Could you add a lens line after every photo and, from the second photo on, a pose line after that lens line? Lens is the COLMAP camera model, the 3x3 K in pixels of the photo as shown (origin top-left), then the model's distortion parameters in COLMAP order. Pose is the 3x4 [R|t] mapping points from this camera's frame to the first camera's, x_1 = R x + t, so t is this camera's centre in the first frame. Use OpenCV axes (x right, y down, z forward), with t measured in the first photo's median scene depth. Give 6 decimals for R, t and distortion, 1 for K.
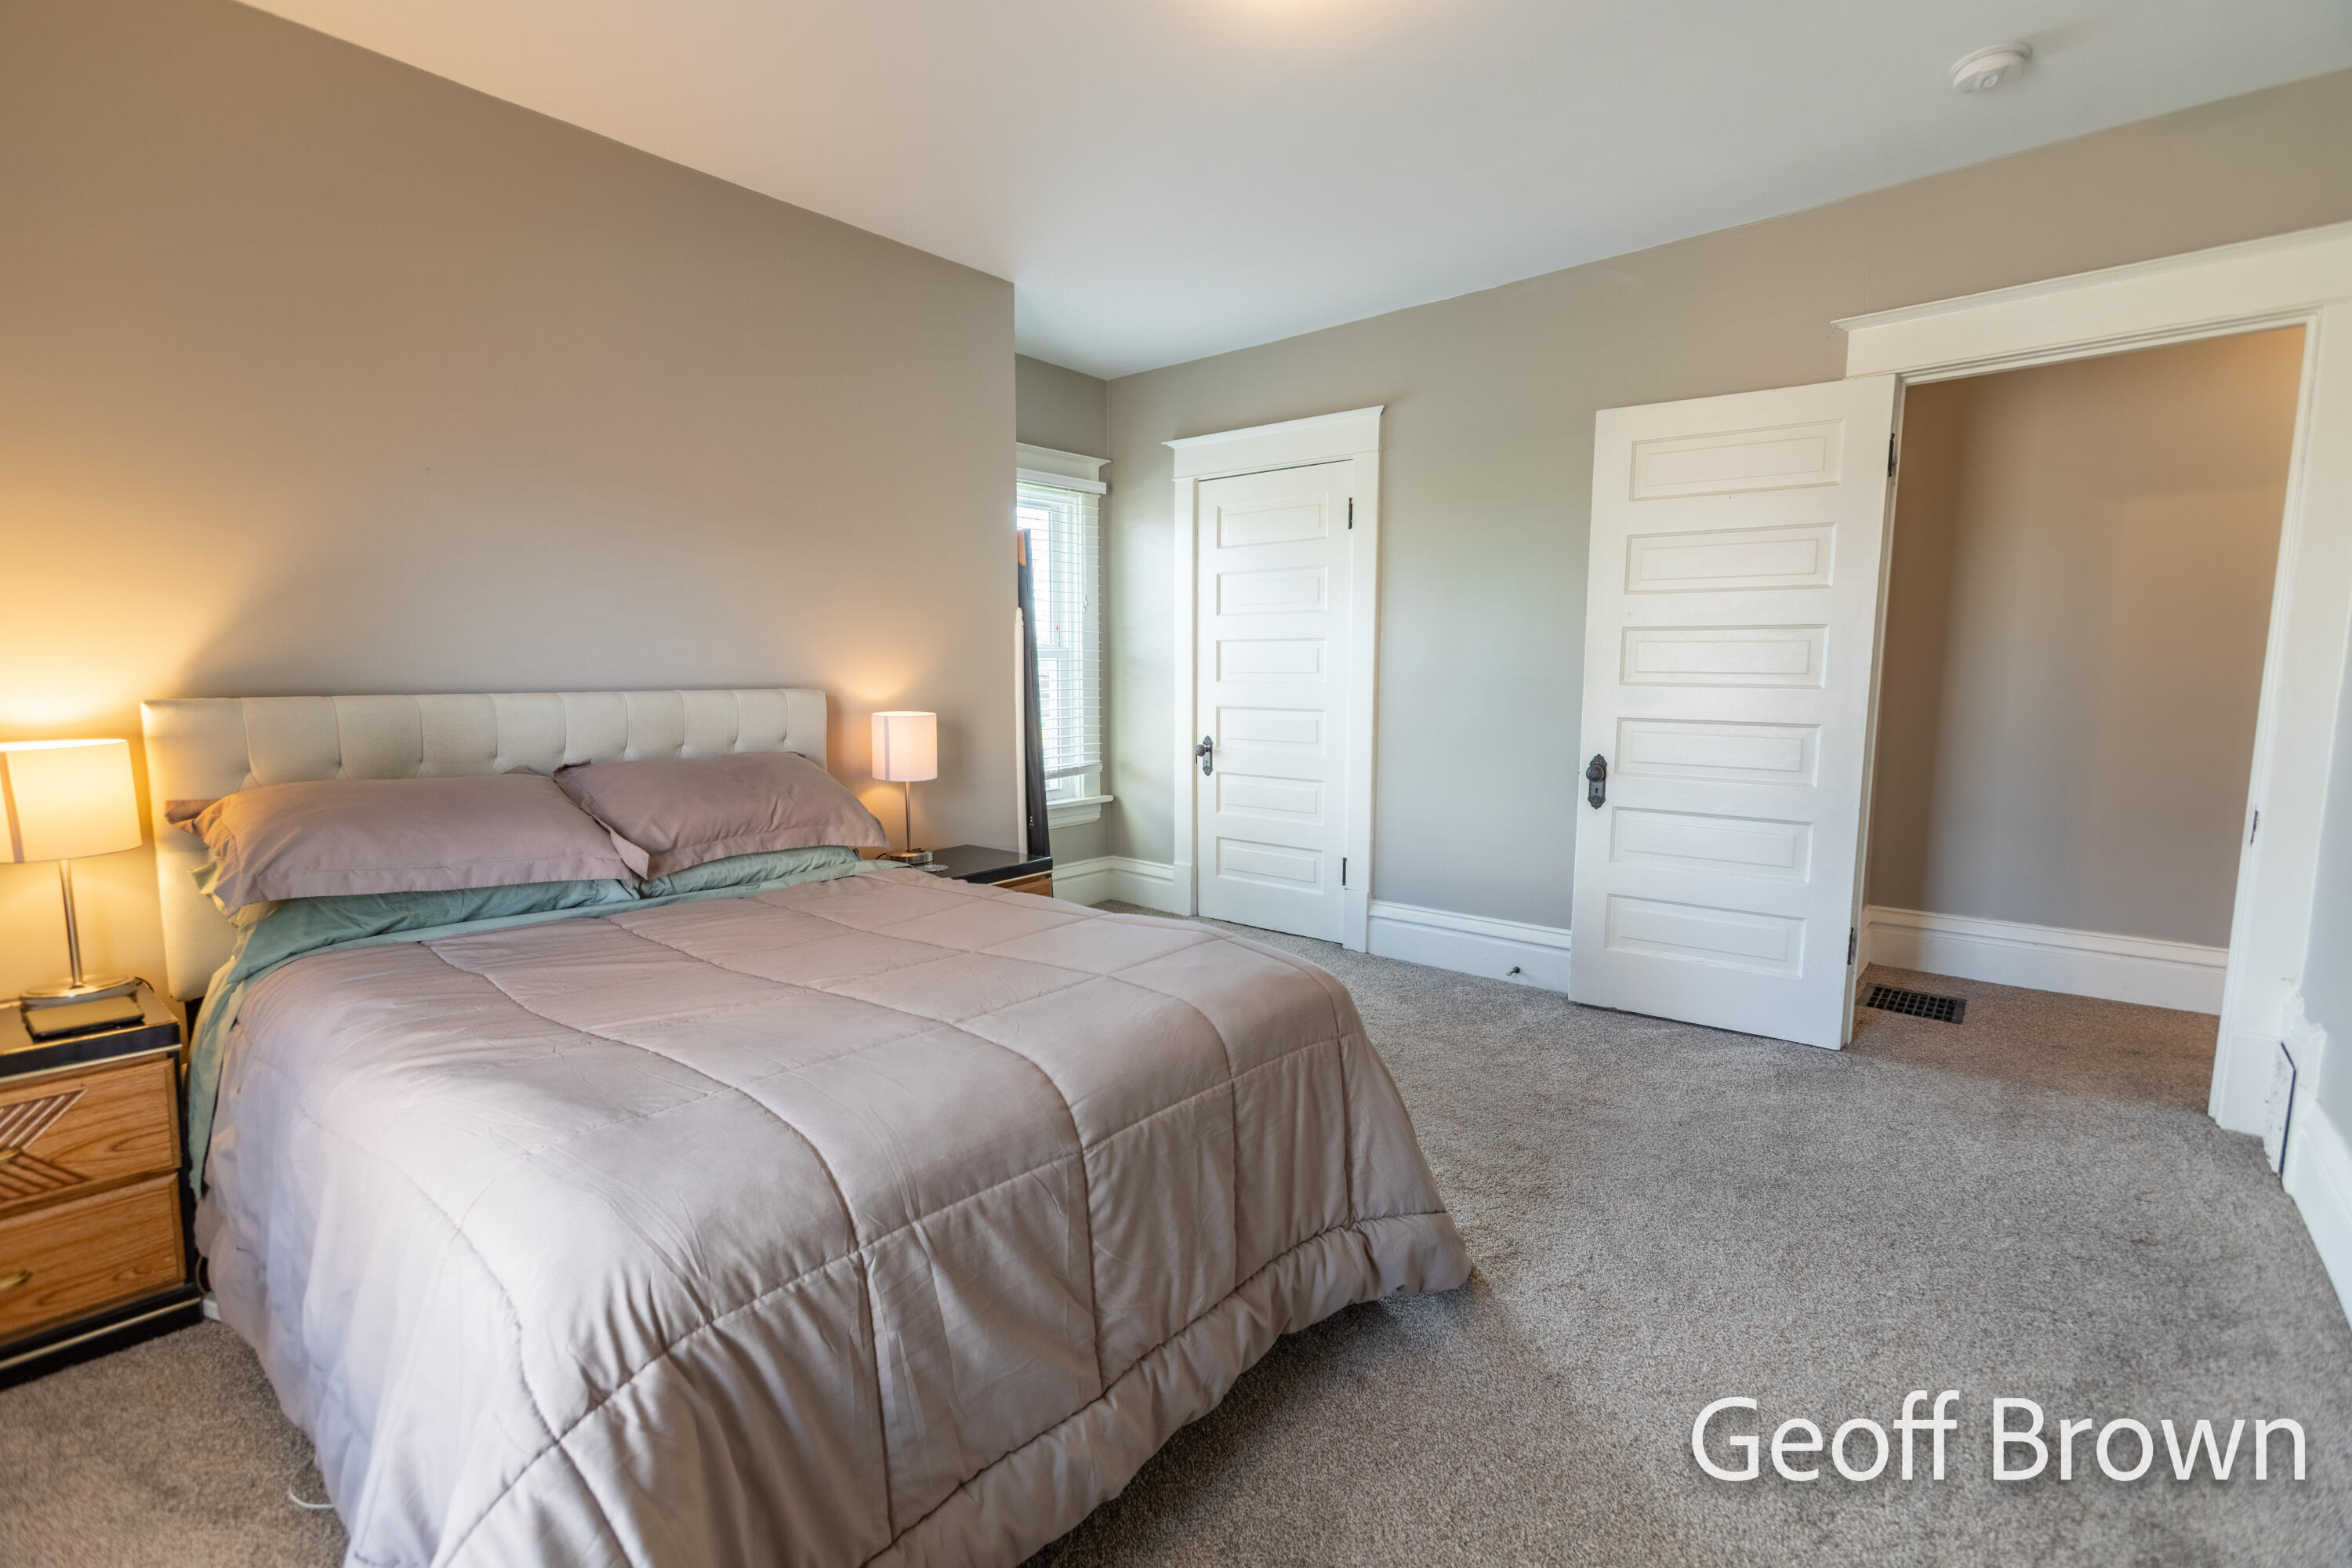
lens RADIAL K [[1045.8, 0, 1170.5], [0, 1045.8, 778.8], [0, 0, 1]] dist [-0.020136, 0.015096]
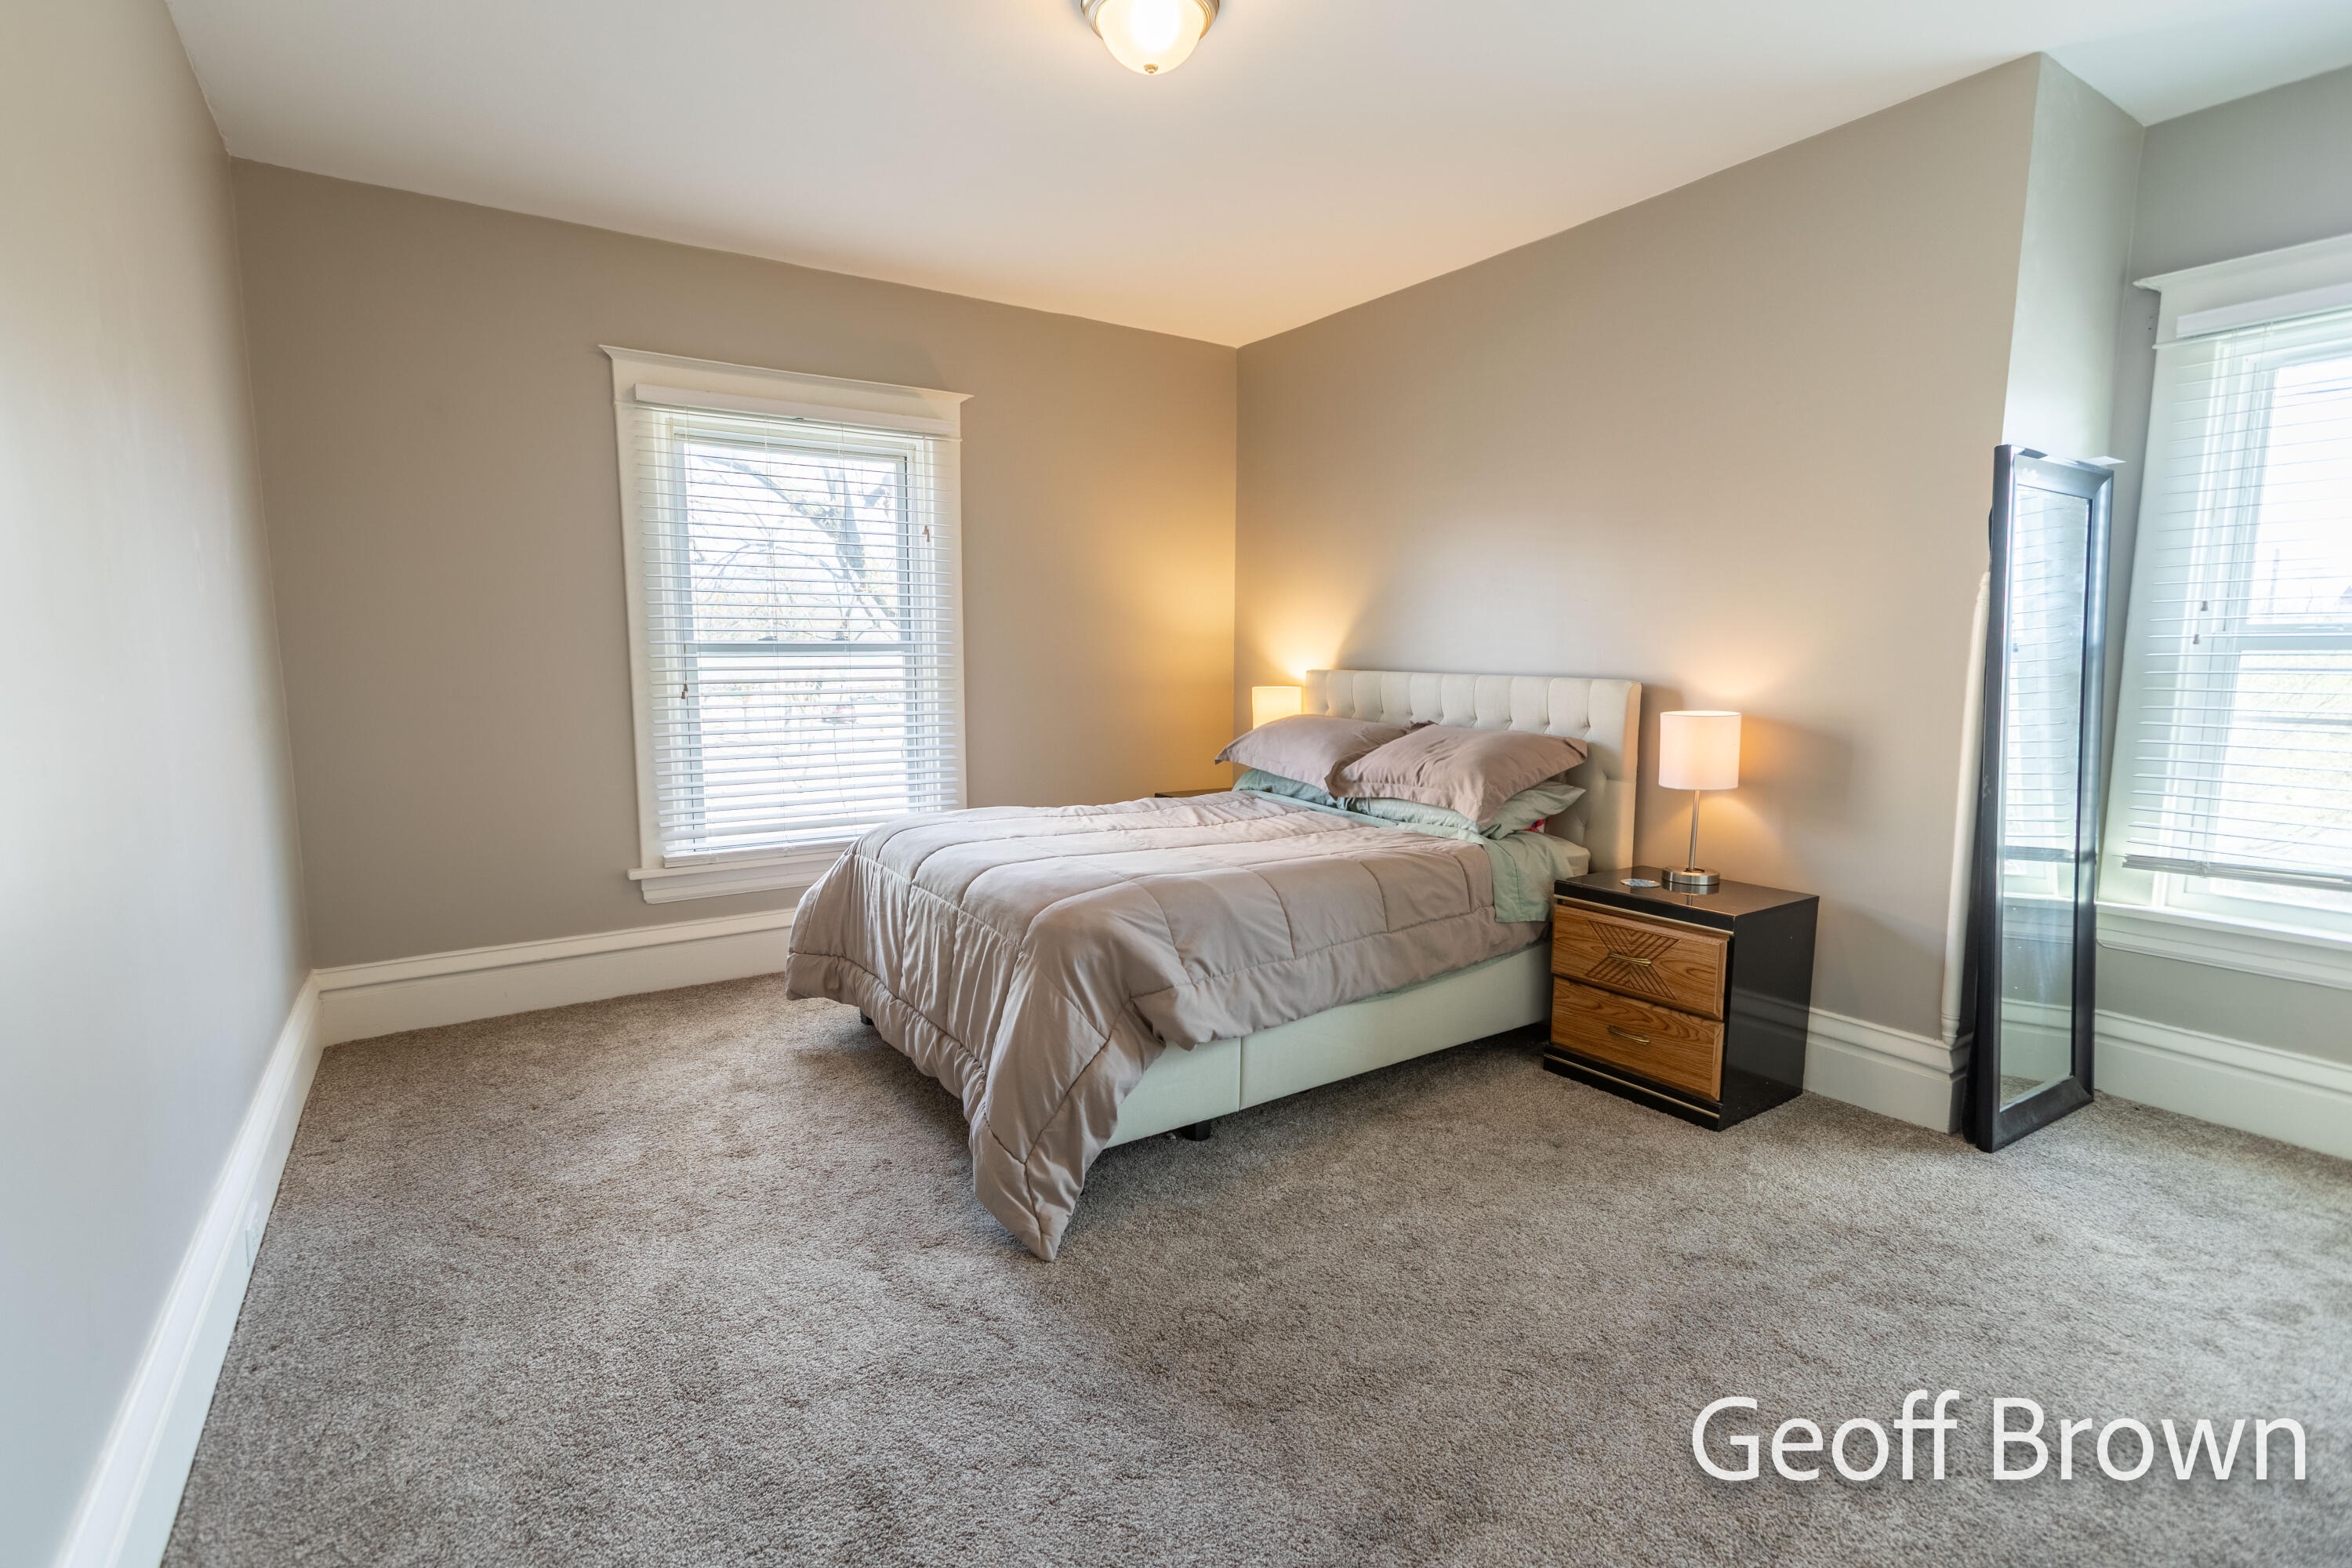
lens RADIAL K [[1045.8, 0, 1170.5], [0, 1045.8, 778.8], [0, 0, 1]] dist [-0.020136, 0.015096]
pose [[-0.214259, 0.105488, -0.971064, 0.878528], [-0.148706, 0.979040, 0.139165, -0.086374], [0.965391, 0.174221, -0.194082, 0.957070]]
